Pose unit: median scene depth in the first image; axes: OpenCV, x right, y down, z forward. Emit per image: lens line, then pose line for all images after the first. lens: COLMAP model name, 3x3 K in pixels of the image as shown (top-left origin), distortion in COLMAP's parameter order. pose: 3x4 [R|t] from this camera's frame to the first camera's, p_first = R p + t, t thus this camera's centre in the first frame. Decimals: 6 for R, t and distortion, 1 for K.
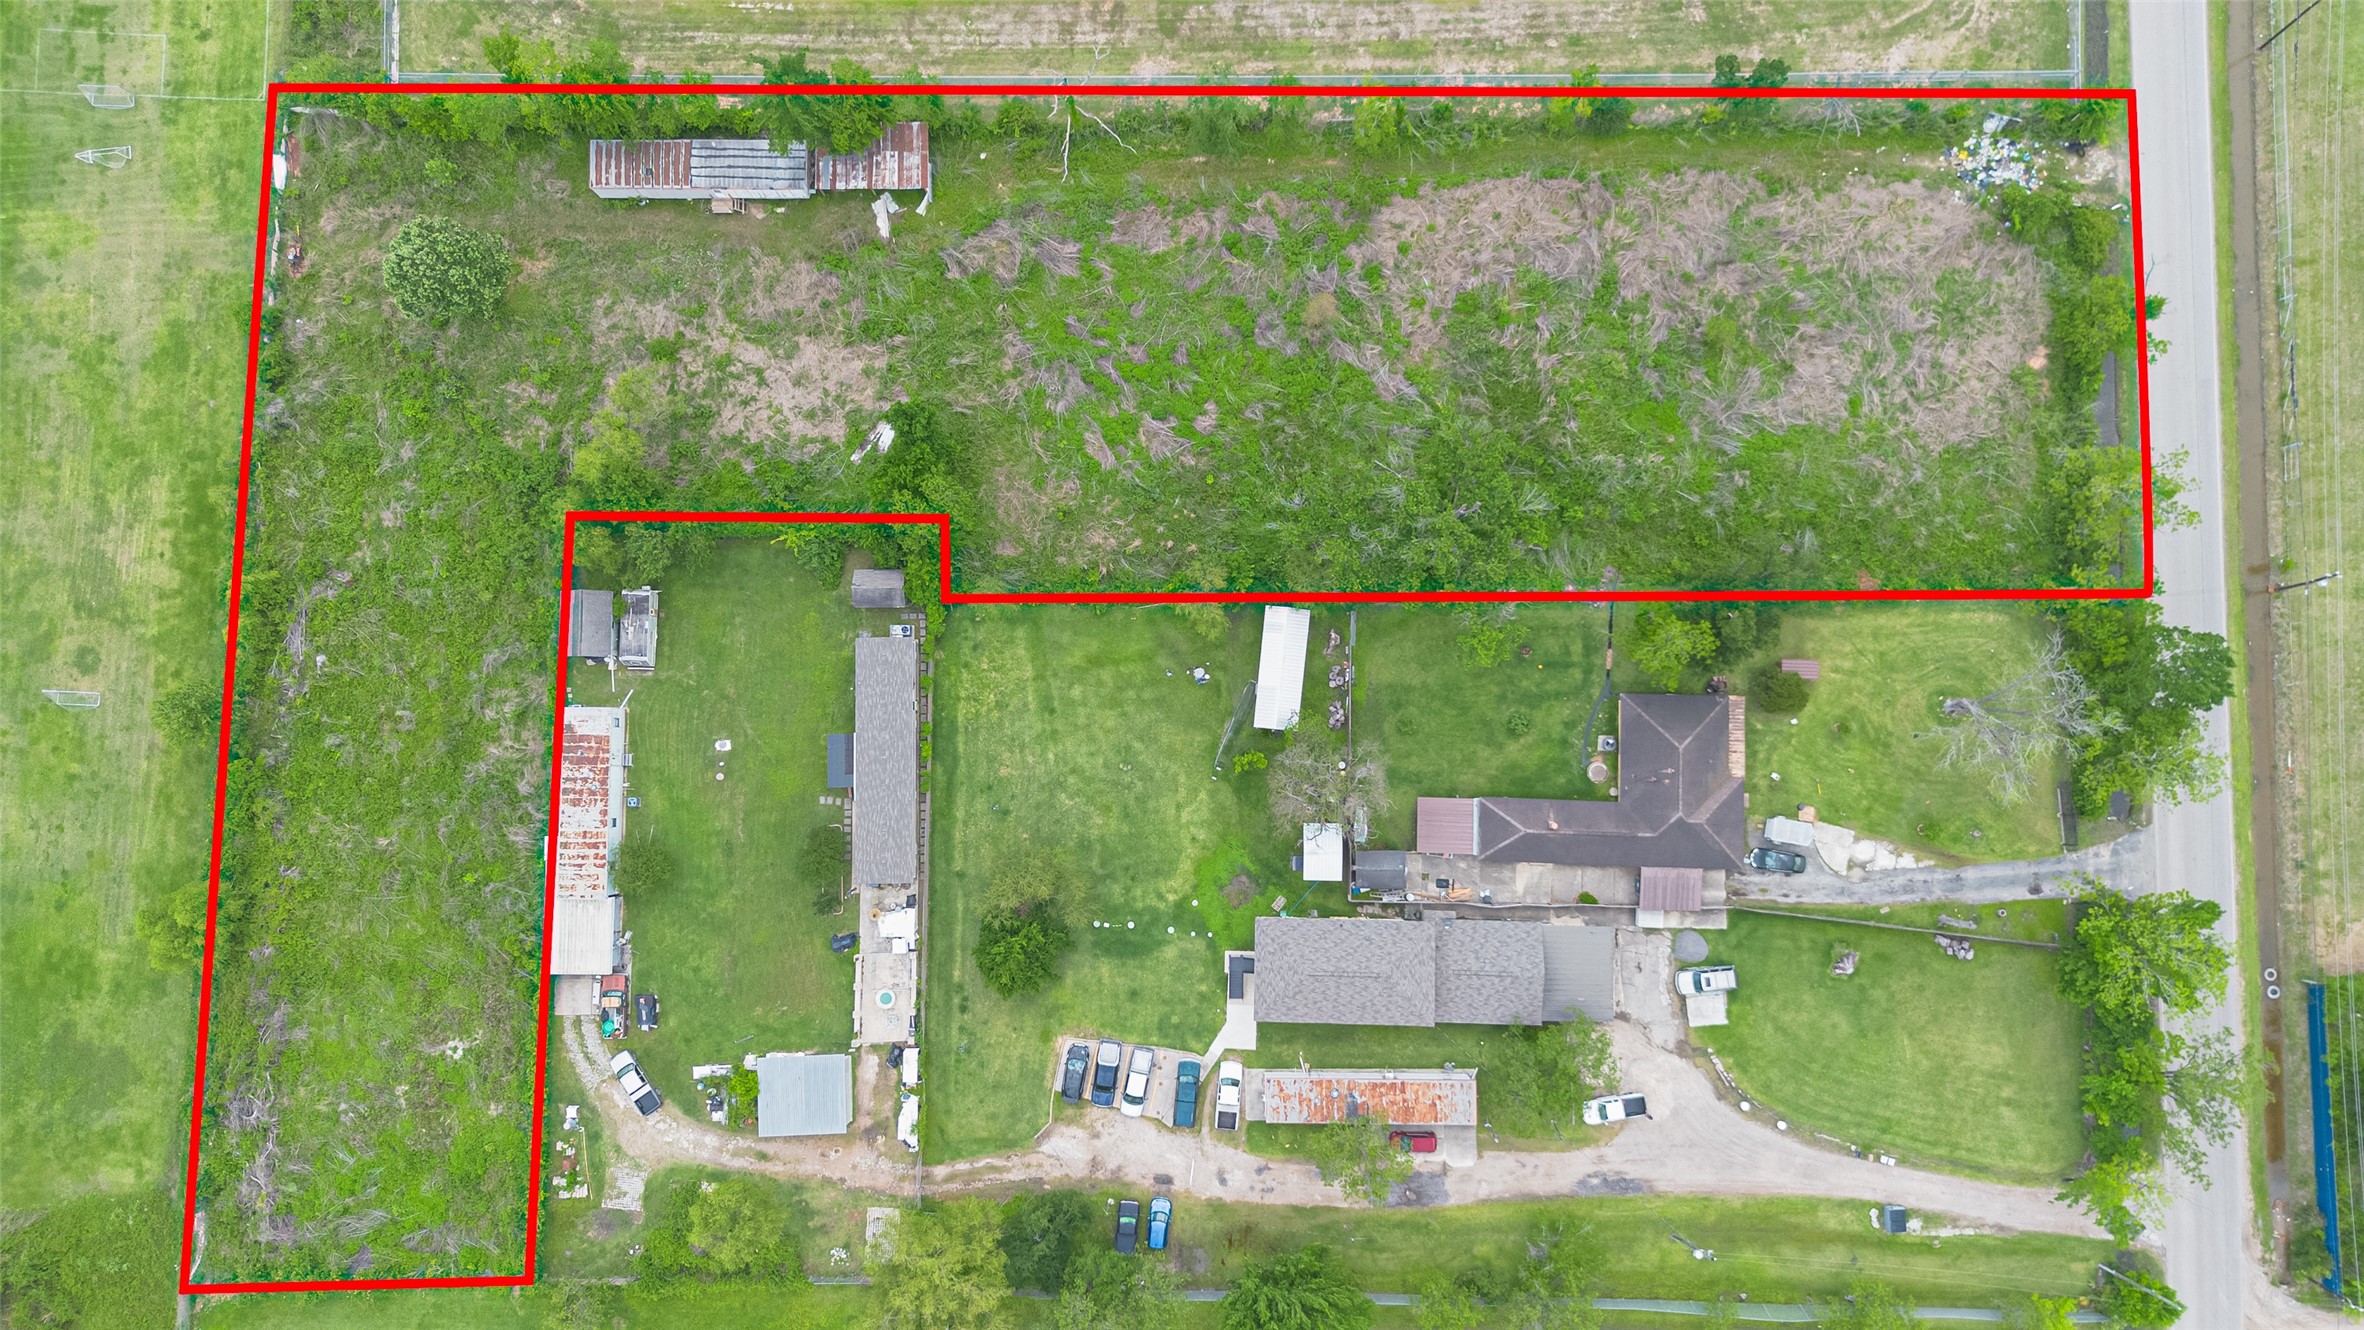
lens RADIAL K [[1678.3, 0, 1182.0], [0, 1678.3, 665.0], [0, 0, 1]] dist [0.067333, -0.063304]
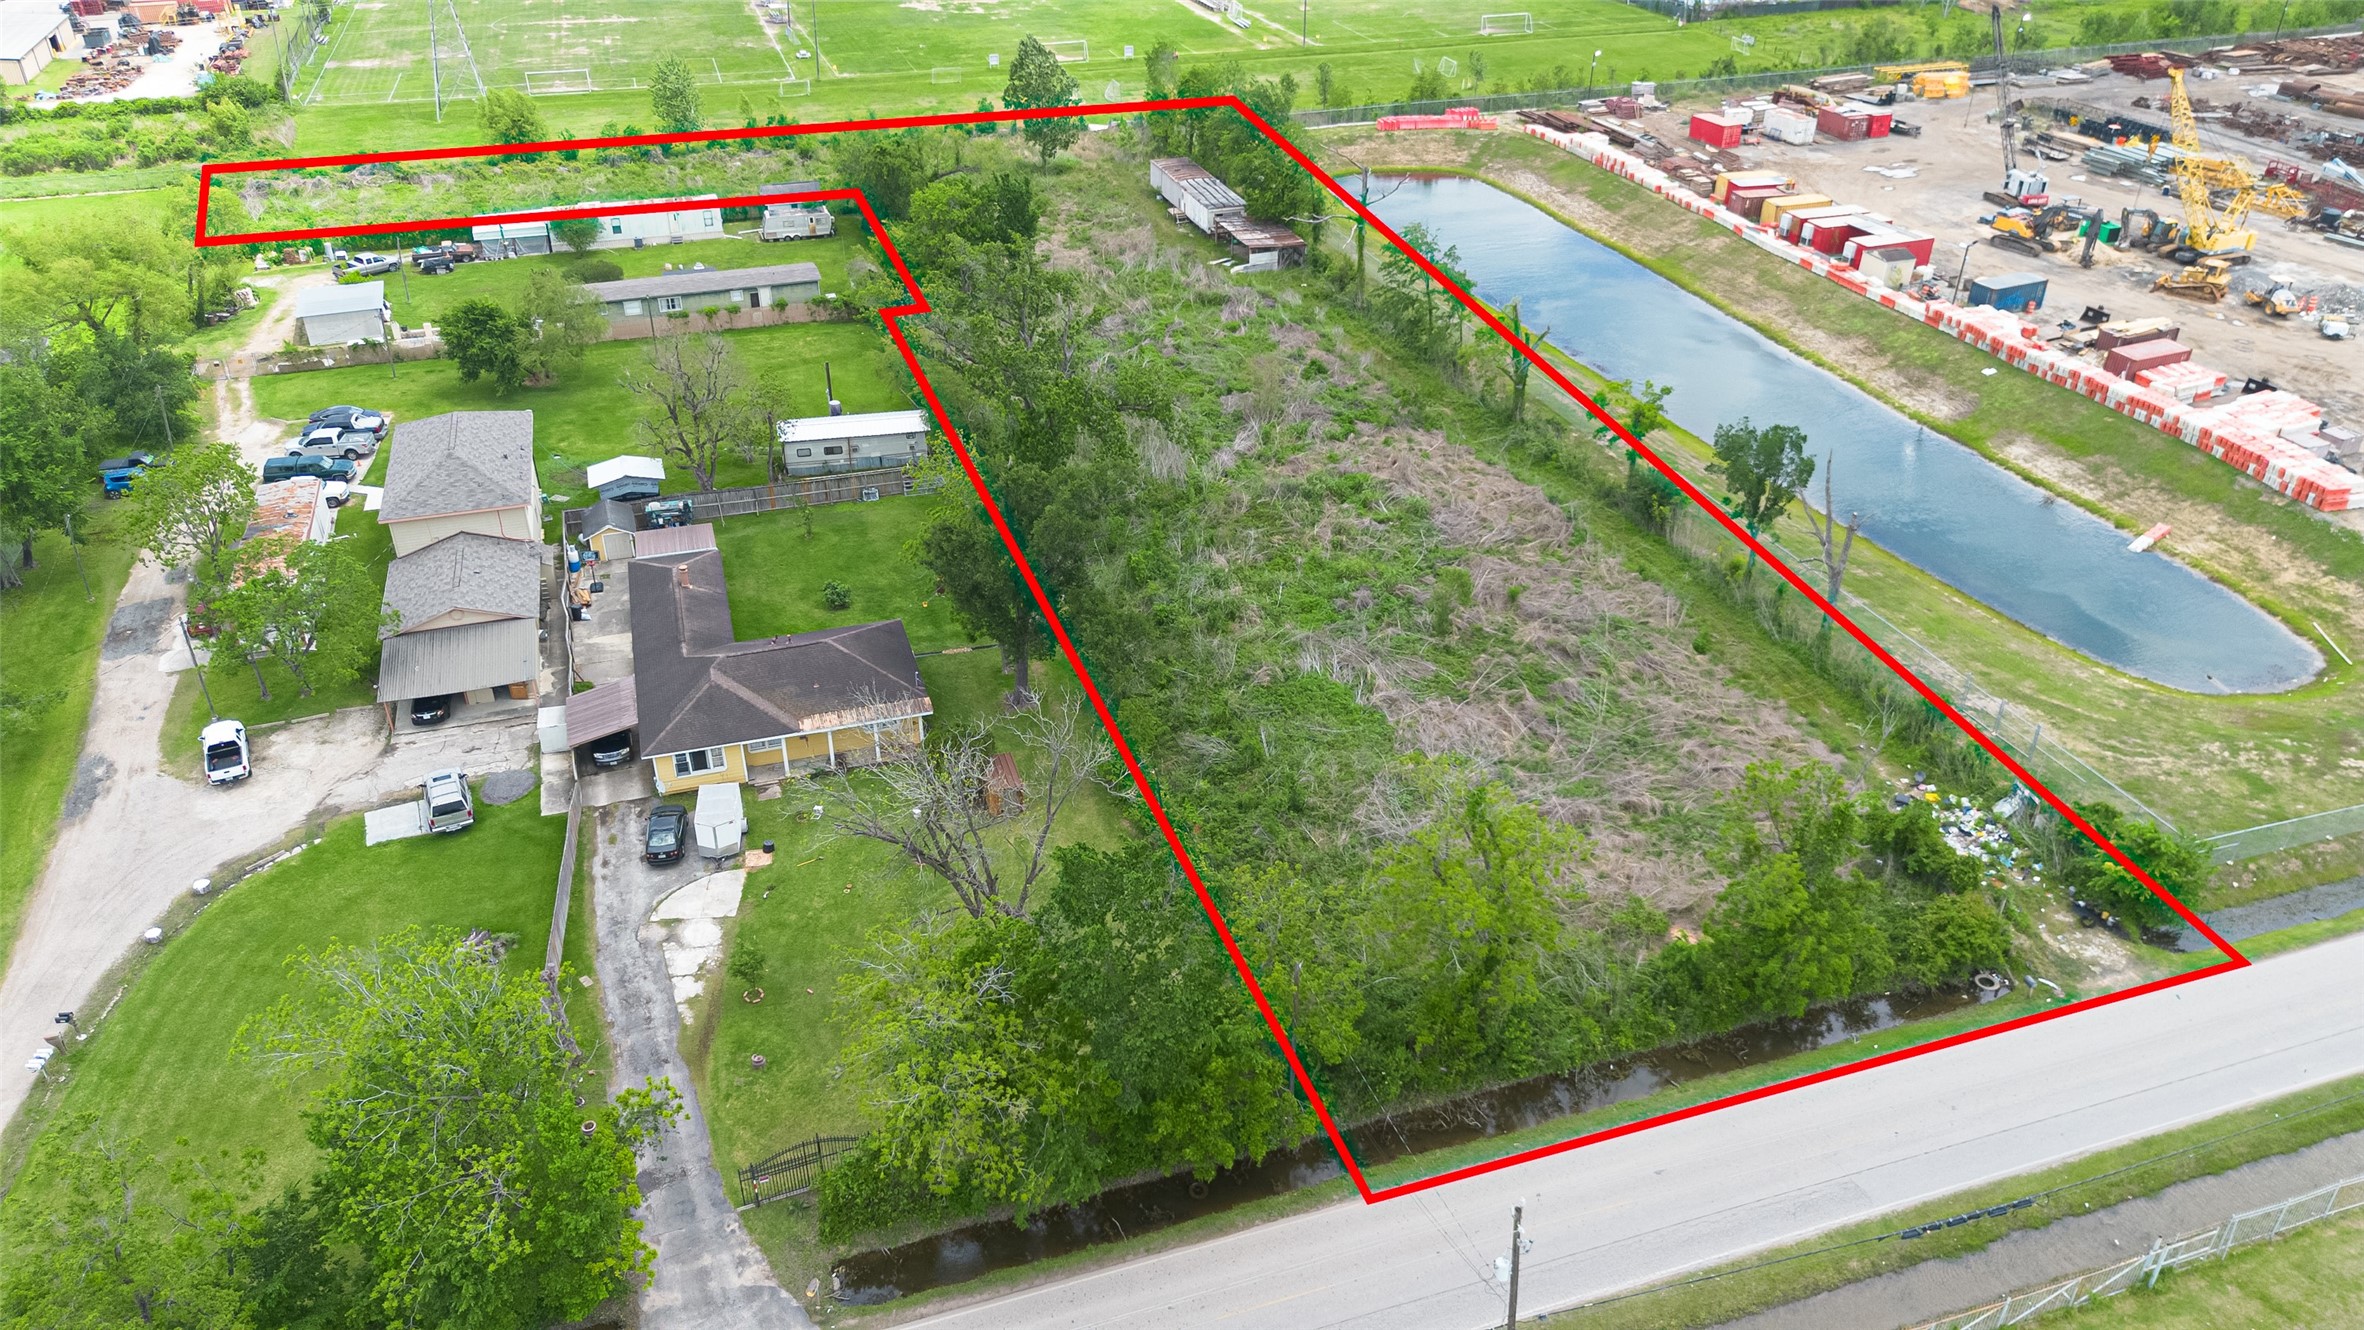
lens RADIAL K [[1678.3, 0, 1182.0], [0, 1678.3, 665.0], [0, 0, 1]] dist [0.067333, -0.063304]
pose [[0.325270, 0.507267, -0.798047, 0.825351], [-0.944370, 0.217655, -0.246559, 0.078321], [0.048628, 0.833850, 0.549844, 0.636238]]
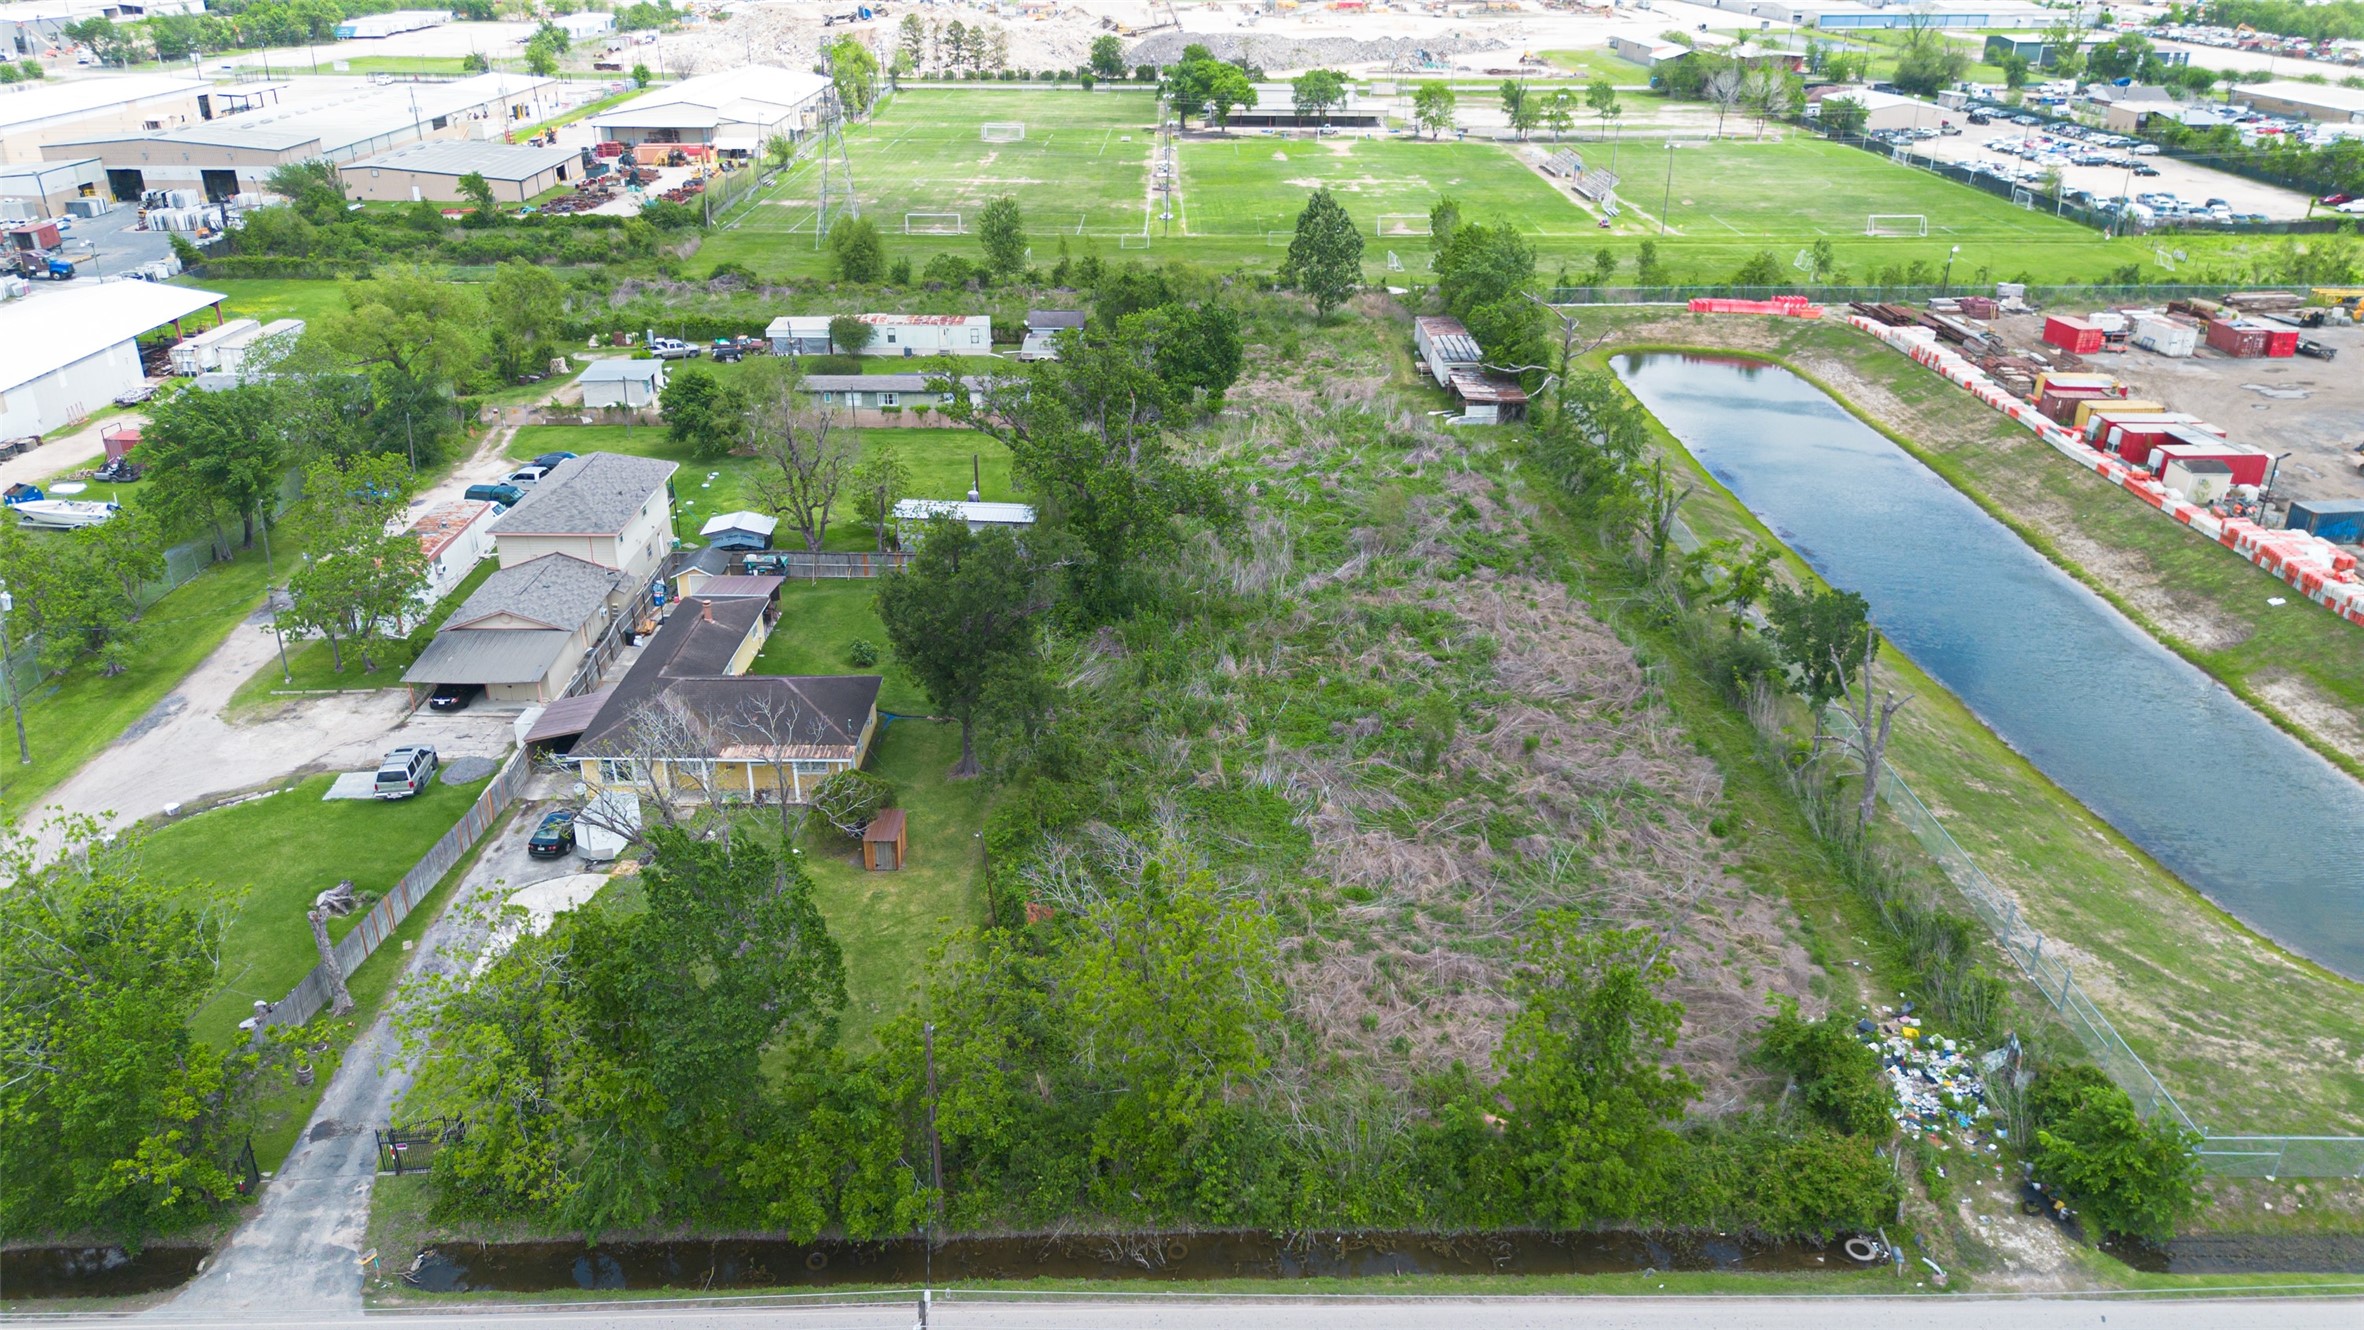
lens RADIAL K [[1678.3, 0, 1182.0], [0, 1678.3, 665.0], [0, 0, 1]] dist [0.067333, -0.063304]
pose [[0.023546, 0.432529, -0.901312, 0.850224], [-0.998160, 0.060562, 0.002987, -0.102800], [0.055877, 0.899584, 0.433159, 0.694753]]
